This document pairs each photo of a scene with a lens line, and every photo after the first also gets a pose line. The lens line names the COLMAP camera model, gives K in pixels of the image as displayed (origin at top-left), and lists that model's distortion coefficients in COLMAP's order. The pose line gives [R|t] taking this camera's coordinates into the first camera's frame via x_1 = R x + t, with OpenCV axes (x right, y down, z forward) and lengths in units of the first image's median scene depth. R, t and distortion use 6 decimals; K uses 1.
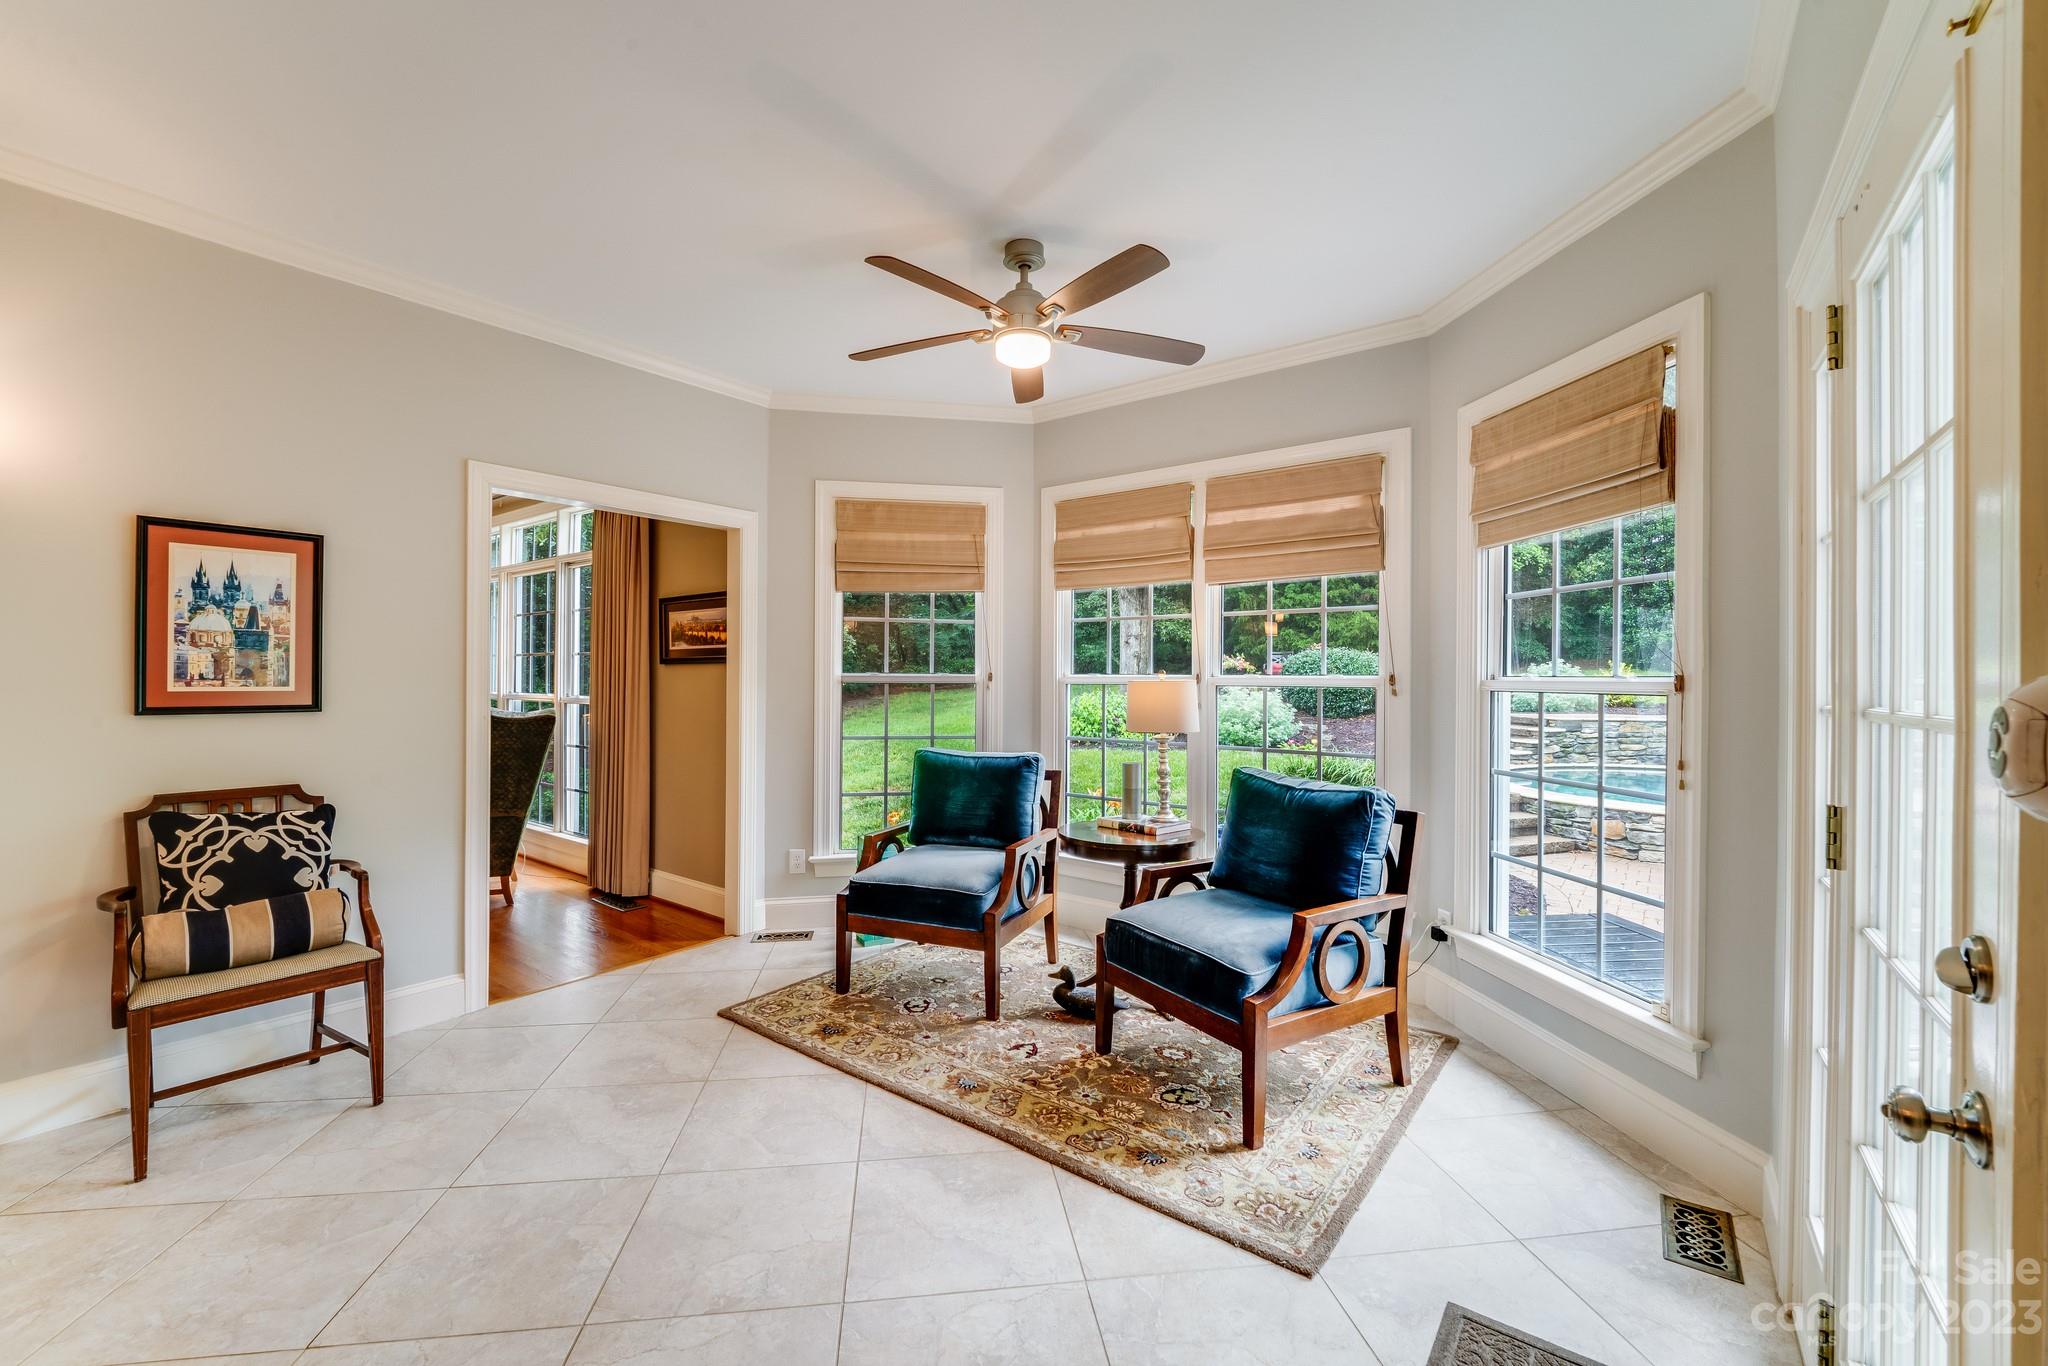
lens RADIAL K [[836.2, 0, 1006.4], [0, 836.2, 676.8], [0, 0, 1]] dist [-0.007672, -0.002083]
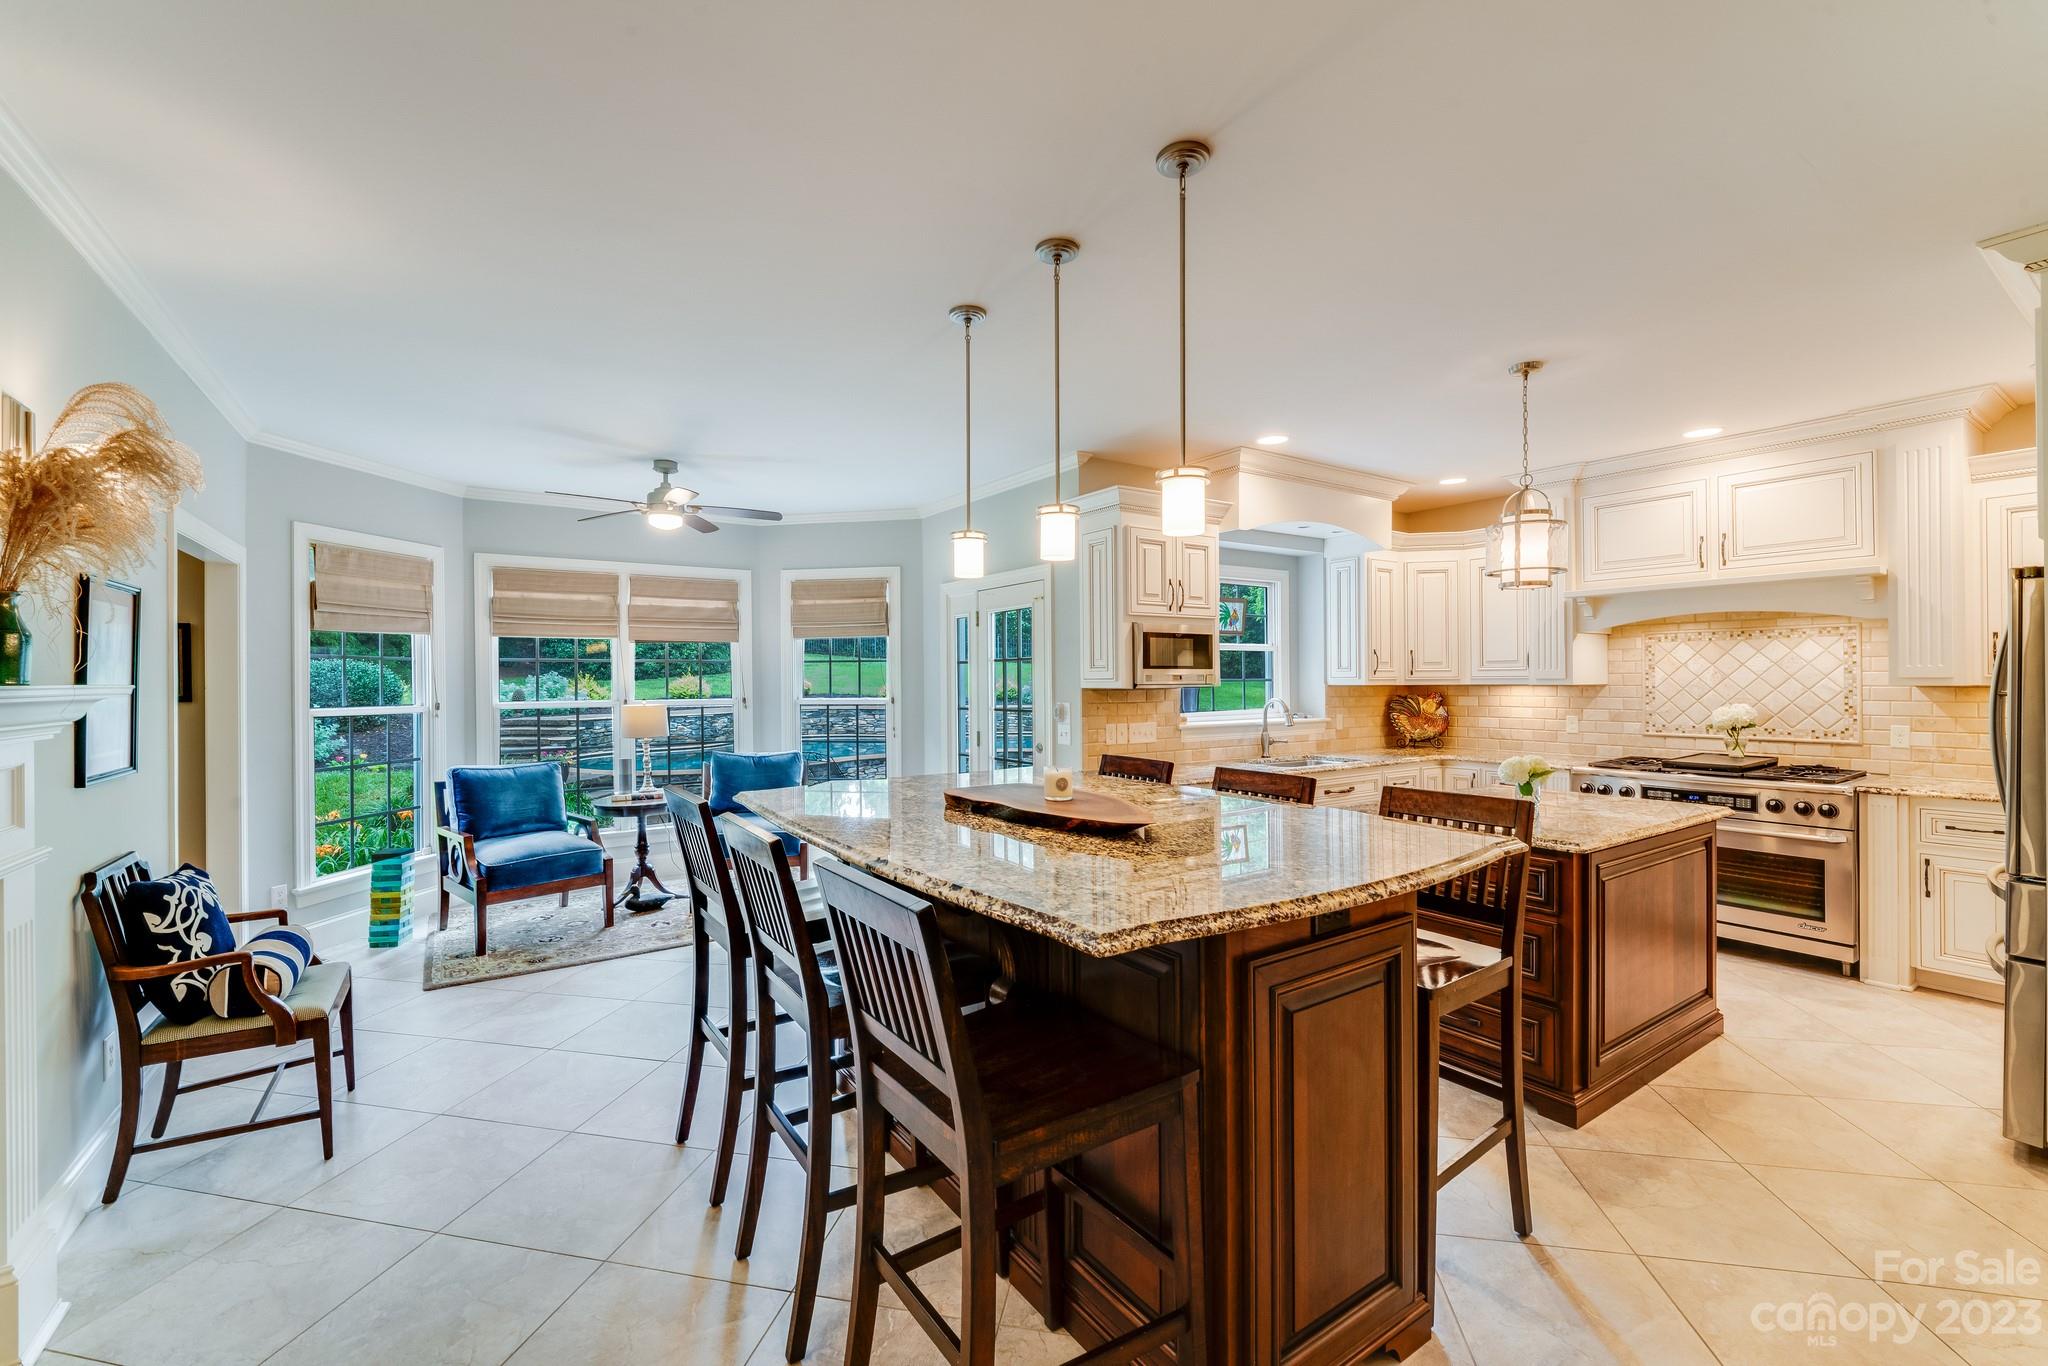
lens RADIAL K [[836.2, 0, 1013.9], [0, 836.2, 675.7], [0, 0, 1]] dist [-0.007672, -0.002083]
pose [[0.319237, -0.004480, 0.947664, -1.234351], [0.007502, 0.999969, 0.002201, -0.055702], [-0.947645, 0.006407, 0.319261, -0.216684]]
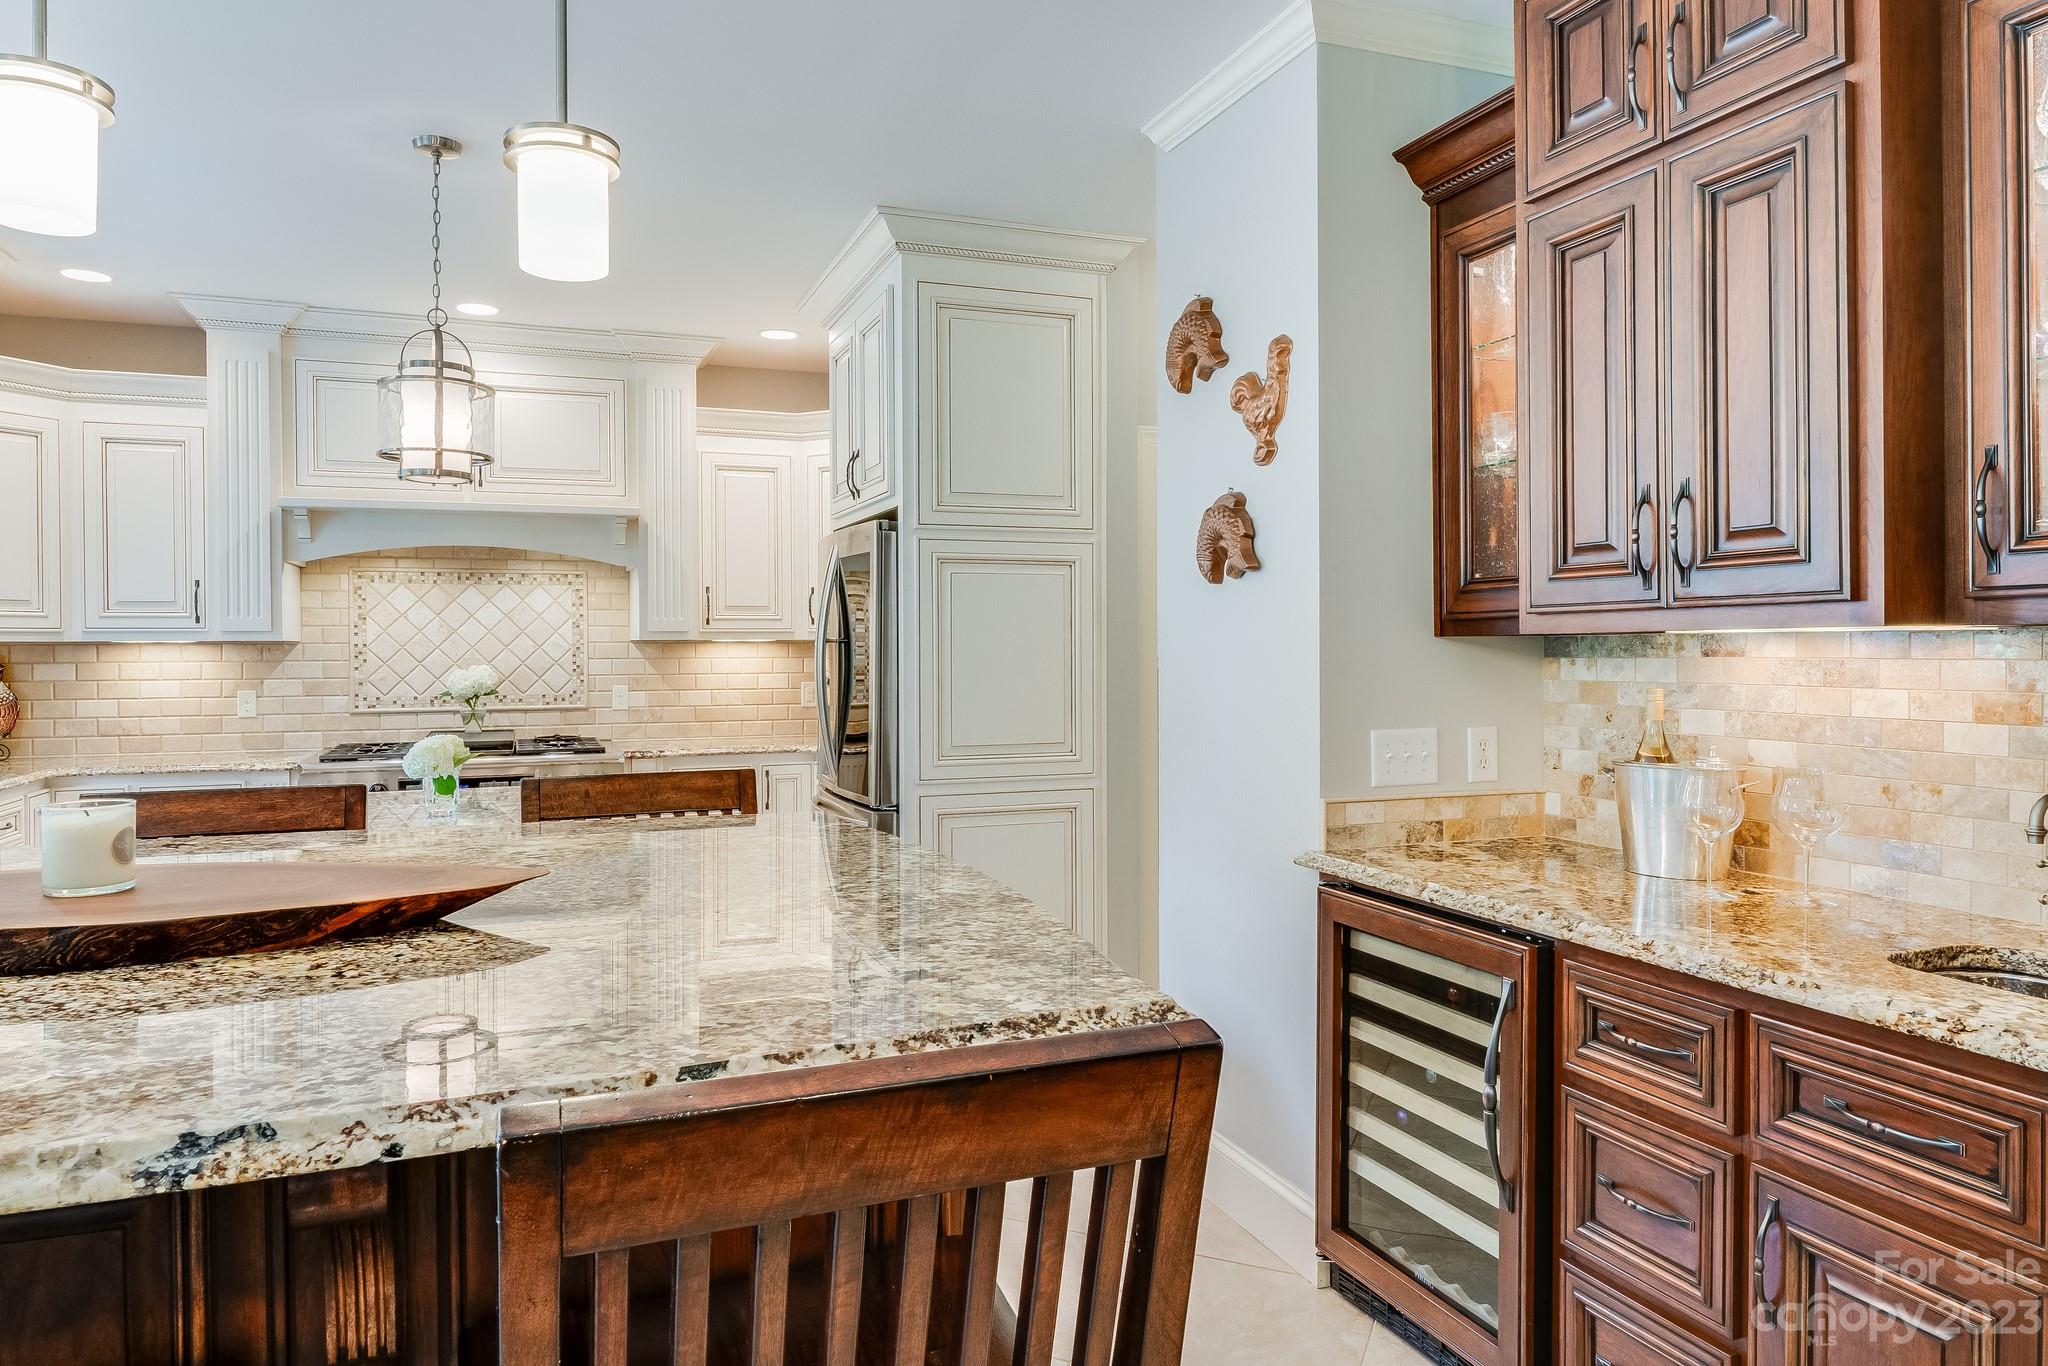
lens RADIAL K [[1279.0, 0, 1009.4], [0, 1279.0, 662.2], [0, 0, 1]] dist [-0.004114, -0.007502]
pose [[-0.856584, -0.009000, 0.515929, -0.982568], [-0.001694, 0.999892, 0.014629, -0.024490], [-0.516005, 0.011657, -0.856506, 0.177322]]
